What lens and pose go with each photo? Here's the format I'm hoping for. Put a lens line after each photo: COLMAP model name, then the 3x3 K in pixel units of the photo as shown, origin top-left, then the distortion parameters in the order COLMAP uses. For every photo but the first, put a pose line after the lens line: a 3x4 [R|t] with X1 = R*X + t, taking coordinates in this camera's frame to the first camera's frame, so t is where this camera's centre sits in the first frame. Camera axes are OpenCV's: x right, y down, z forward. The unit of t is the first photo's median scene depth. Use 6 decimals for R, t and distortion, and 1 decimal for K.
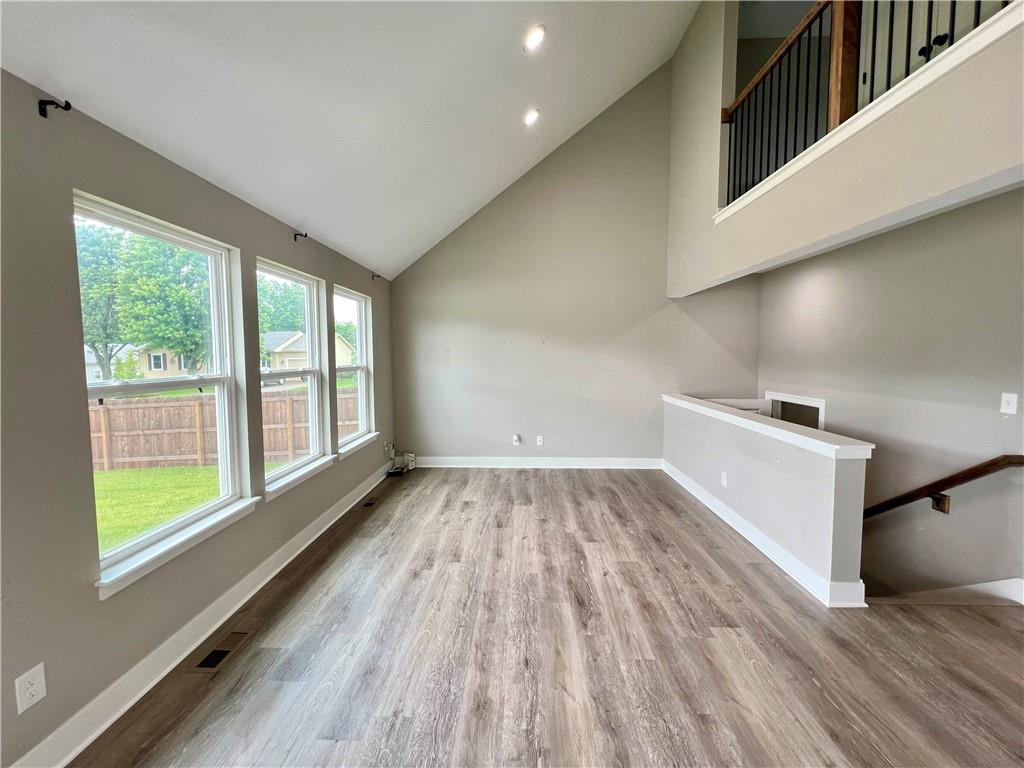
lens RADIAL K [[410.4, 0, 505.9], [0, 410.4, 380.7], [0, 0, 1]] dist [-0.002407, 0.000434]
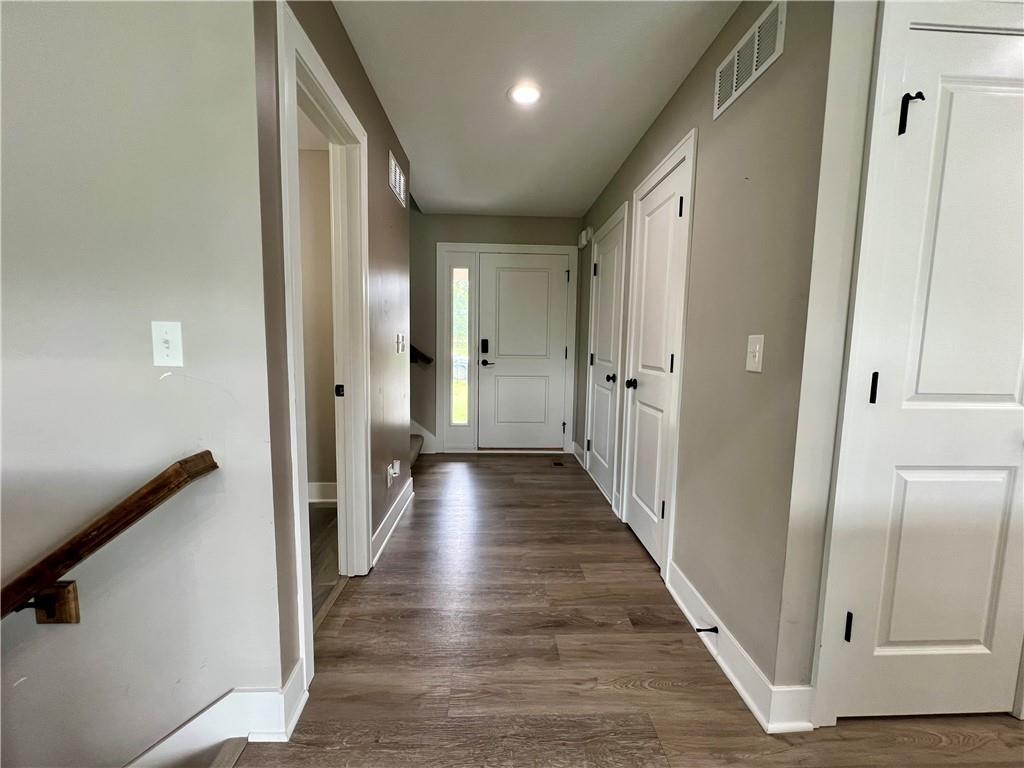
lens RADIAL K [[410.4, 0, 507.5], [0, 410.4, 383.5], [0, 0, 1]] dist [-0.002407, 0.000434]
pose [[-0.083062, -0.098533, 0.991661, 0.663873], [0.048885, 0.993499, 0.102810, 0.062784], [-0.995345, 0.057017, -0.077706, 0.591469]]
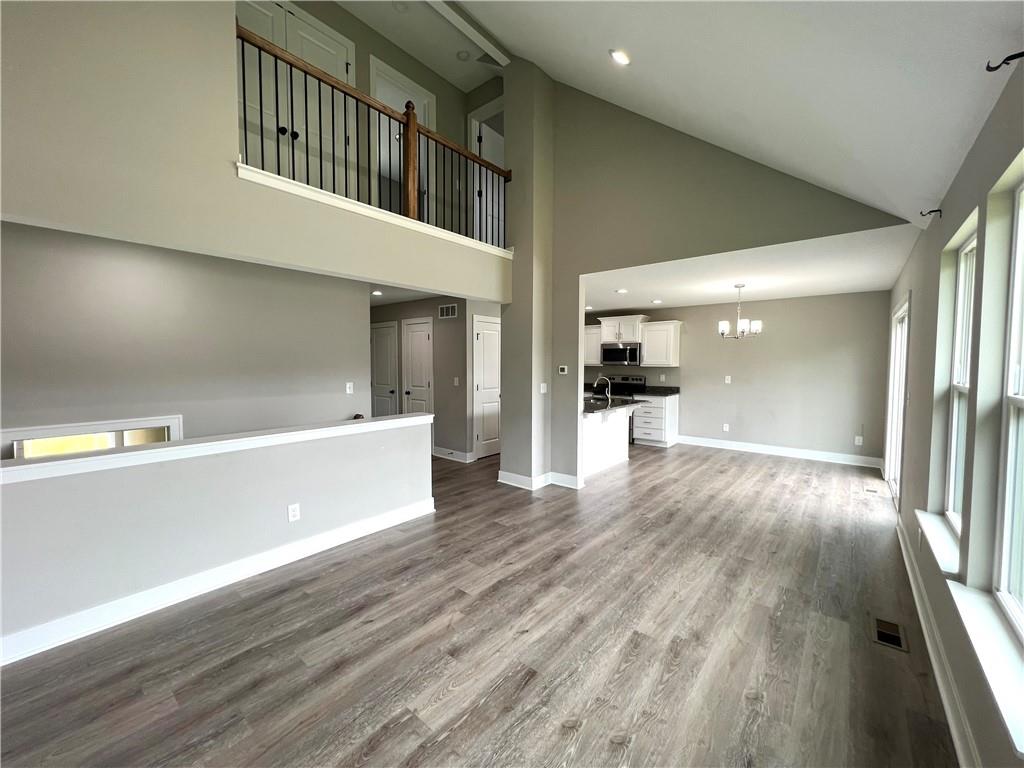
lens RADIAL K [[410.4, 0, 511.9], [0, 410.4, 380.7], [0, 0, 1]] dist [-0.002407, 0.000434]
pose [[-0.795665, -0.027317, 0.605121, -0.397522], [0.040125, 0.994412, 0.097651, -0.111354], [-0.604407, 0.101978, -0.790122, 1.774233]]
